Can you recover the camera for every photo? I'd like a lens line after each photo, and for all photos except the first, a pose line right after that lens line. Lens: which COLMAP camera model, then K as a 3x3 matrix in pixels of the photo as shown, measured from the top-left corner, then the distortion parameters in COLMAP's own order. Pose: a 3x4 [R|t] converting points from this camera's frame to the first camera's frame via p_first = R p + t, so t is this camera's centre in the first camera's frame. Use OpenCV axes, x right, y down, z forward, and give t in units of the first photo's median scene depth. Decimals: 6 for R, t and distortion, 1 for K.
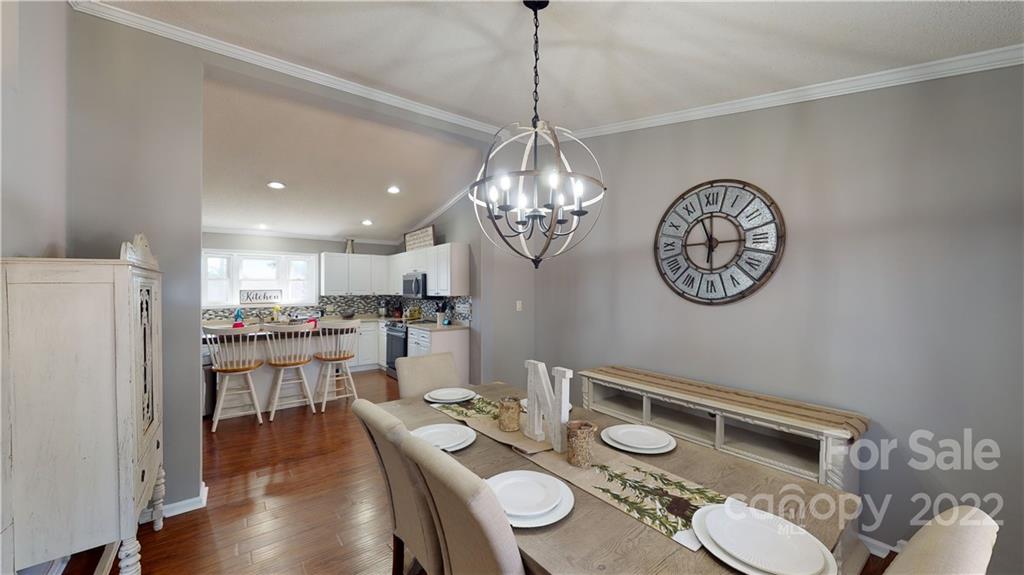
lens RADIAL K [[374.2, 0, 513.0], [0, 374.2, 289.0], [0, 0, 1]] dist [-0.003733, 0.000852]
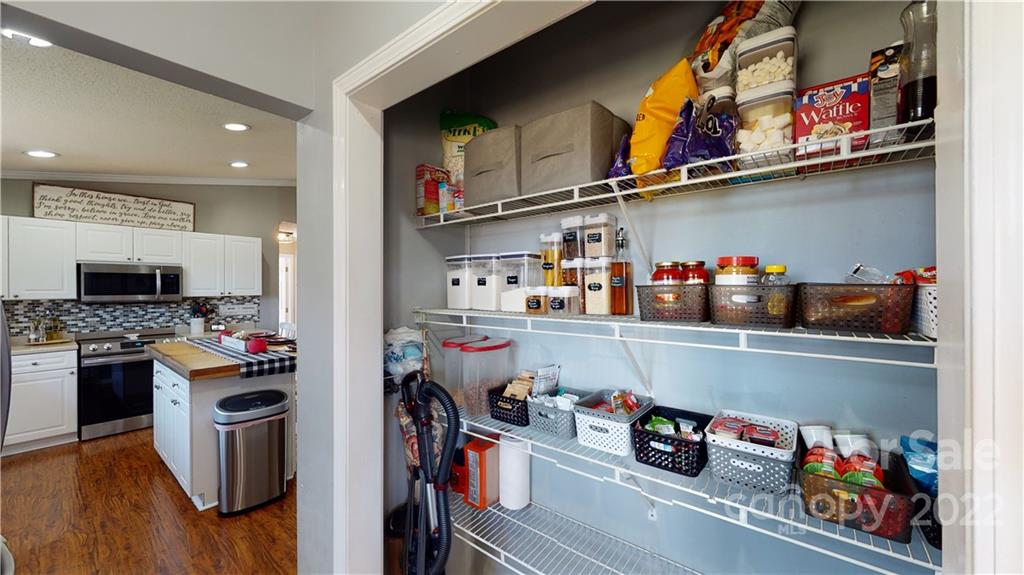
lens RADIAL K [[374.2, 0, 513.0], [0, 374.2, 289.0], [0, 0, 1]] dist [-0.003733, 0.000852]
pose [[-0.242172, -0.000843, 0.970233, -1.039170], [0.000798, 0.999999, 0.001068, 0.002232], [-0.970233, 0.001032, -0.242171, 0.519867]]
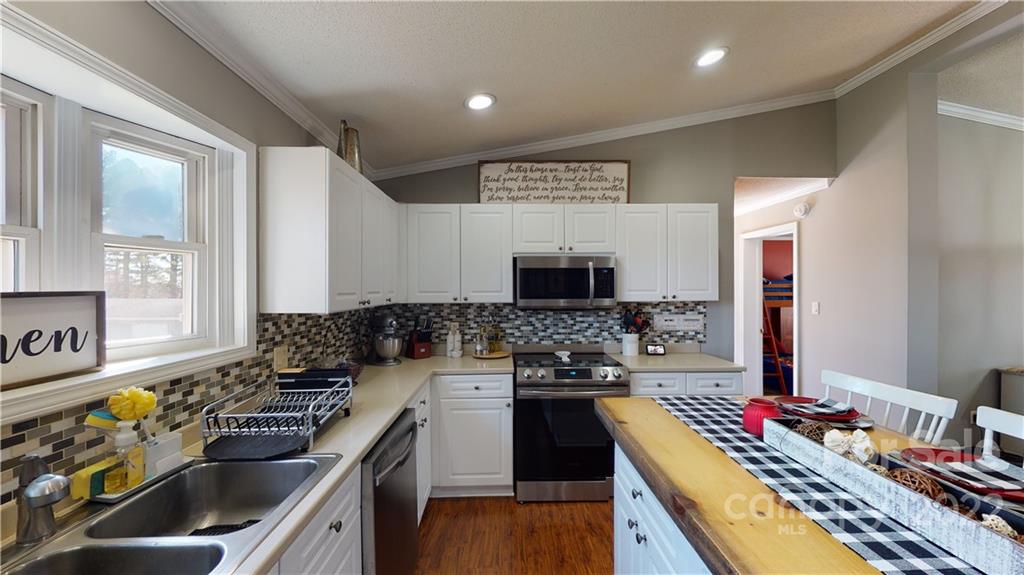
lens RADIAL K [[374.2, 0, 513.0], [0, 374.2, 289.0], [0, 0, 1]] dist [-0.003733, 0.000852]
pose [[0.590079, 0.000034, 0.807345, -0.669623], [0.000752, 1.000000, -0.000592, 0.001125], [-0.807345, 0.000957, 0.590079, 0.776543]]
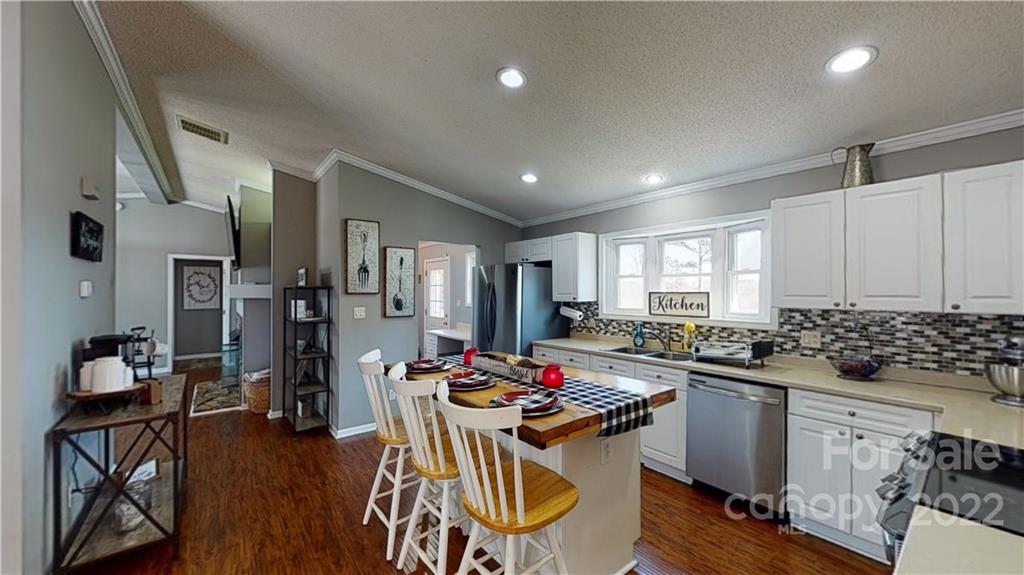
lens RADIAL K [[374.2, 0, 513.0], [0, 374.2, 289.0], [0, 0, 1]] dist [-0.003733, 0.000852]
pose [[0.015079, -0.000731, -0.999886, -0.109903], [-0.001865, 0.999998, -0.000760, -0.001593], [0.999885, 0.001876, 0.015077, 0.748105]]
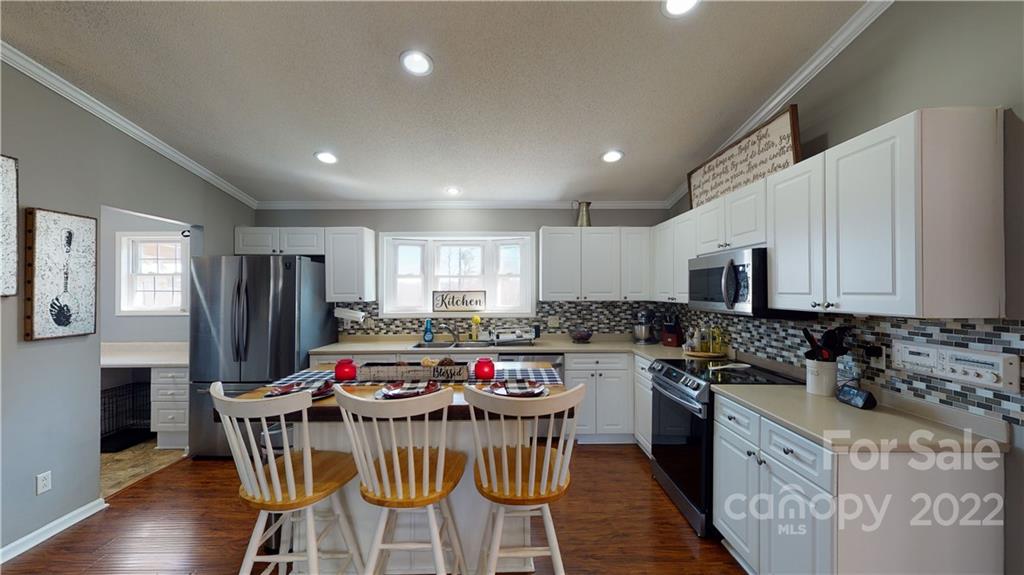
lens RADIAL K [[374.2, 0, 513.0], [0, 374.2, 289.0], [0, 0, 1]] dist [-0.003733, 0.000852]
pose [[0.798995, 0.000204, -0.601338, -0.199477], [-0.001129, 0.999999, -0.001161, -0.000407], [0.601337, 0.001607, 0.798994, 0.531120]]
